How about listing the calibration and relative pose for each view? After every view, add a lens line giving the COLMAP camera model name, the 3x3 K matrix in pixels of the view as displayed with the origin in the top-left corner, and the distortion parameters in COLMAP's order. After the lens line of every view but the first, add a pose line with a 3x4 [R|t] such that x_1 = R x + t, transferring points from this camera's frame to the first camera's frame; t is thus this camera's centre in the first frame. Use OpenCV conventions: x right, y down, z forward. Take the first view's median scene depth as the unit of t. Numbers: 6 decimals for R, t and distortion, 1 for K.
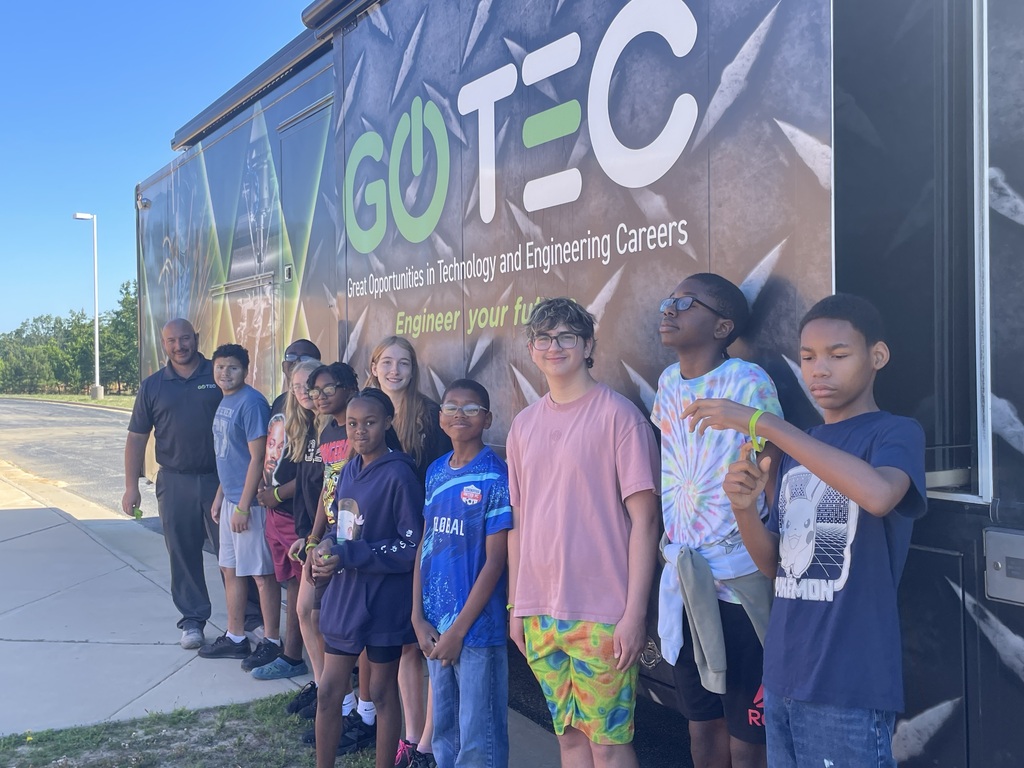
lens RADIAL K [[1097.4, 0, 511.8], [0, 1097.4, 383.0], [0, 0, 1]] dist [0.030512, 0.000000]
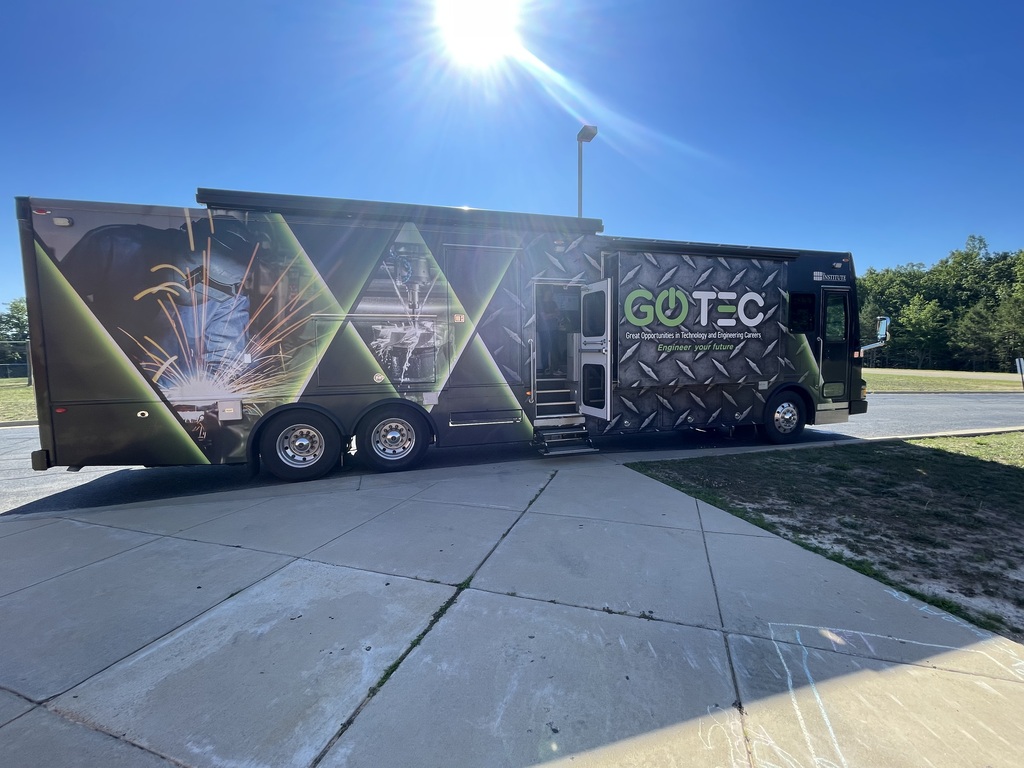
lens RADIAL K [[412.7, 0, 514.0], [0, 412.7, 380.8], [0, 0, 1]] dist [-0.001734, -0.000062]
pose [[0.254477, -0.068570, 0.964645, -1.902962], [0.024309, 0.997622, 0.064501, -0.054292], [-0.966773, 0.007036, 0.255538, 1.379744]]
